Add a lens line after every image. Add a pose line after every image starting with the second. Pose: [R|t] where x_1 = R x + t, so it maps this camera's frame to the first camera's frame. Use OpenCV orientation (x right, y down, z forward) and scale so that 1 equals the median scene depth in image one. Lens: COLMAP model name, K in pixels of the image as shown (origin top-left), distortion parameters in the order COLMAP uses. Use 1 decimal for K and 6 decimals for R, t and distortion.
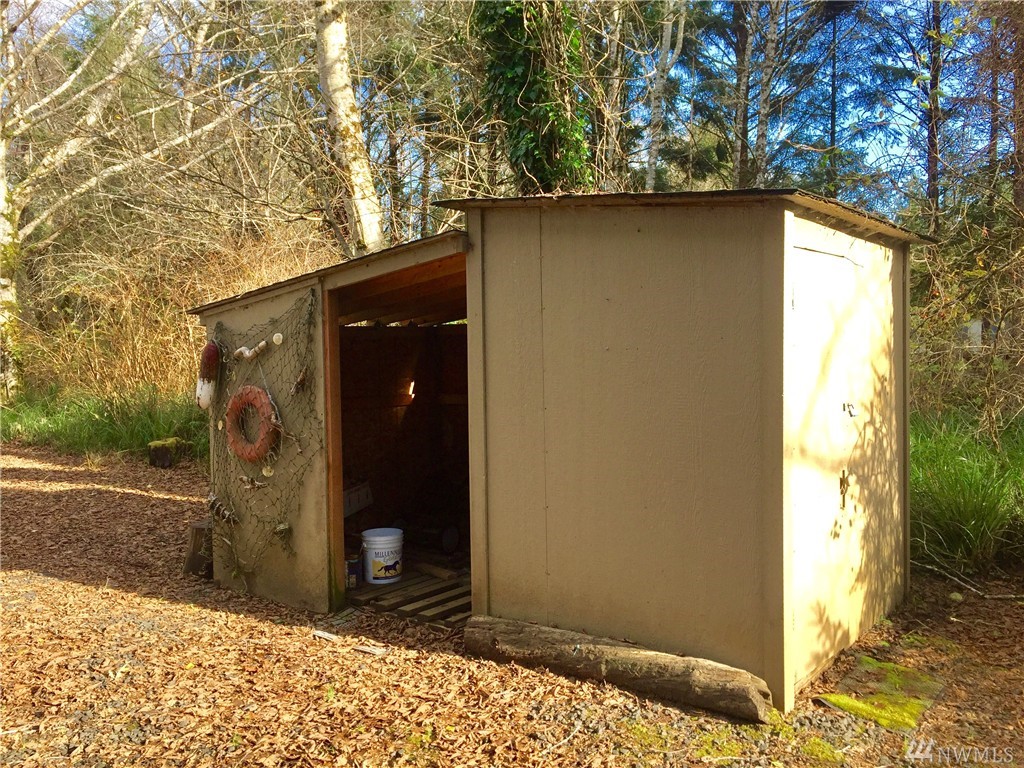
lens RADIAL K [[871.8, 0, 511.2], [0, 871.8, 386.3], [0, 0, 1]] dist [0.091292, -0.100148]
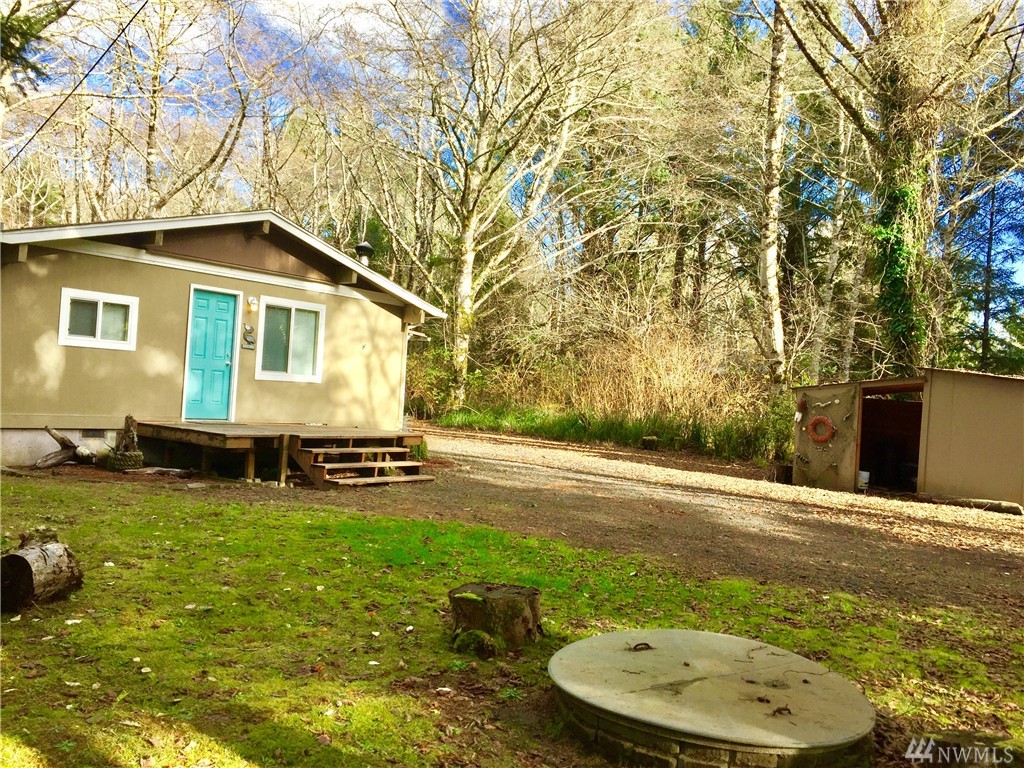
lens RADIAL K [[871.8, 0, 510.4], [0, 871.8, 382.6], [0, 0, 1]] dist [0.091292, -0.100148]
pose [[0.991669, 0.075104, -0.104649, -1.027246], [-0.079945, 0.995878, -0.042855, 0.095461], [0.100999, 0.050864, 0.993585, -2.035661]]
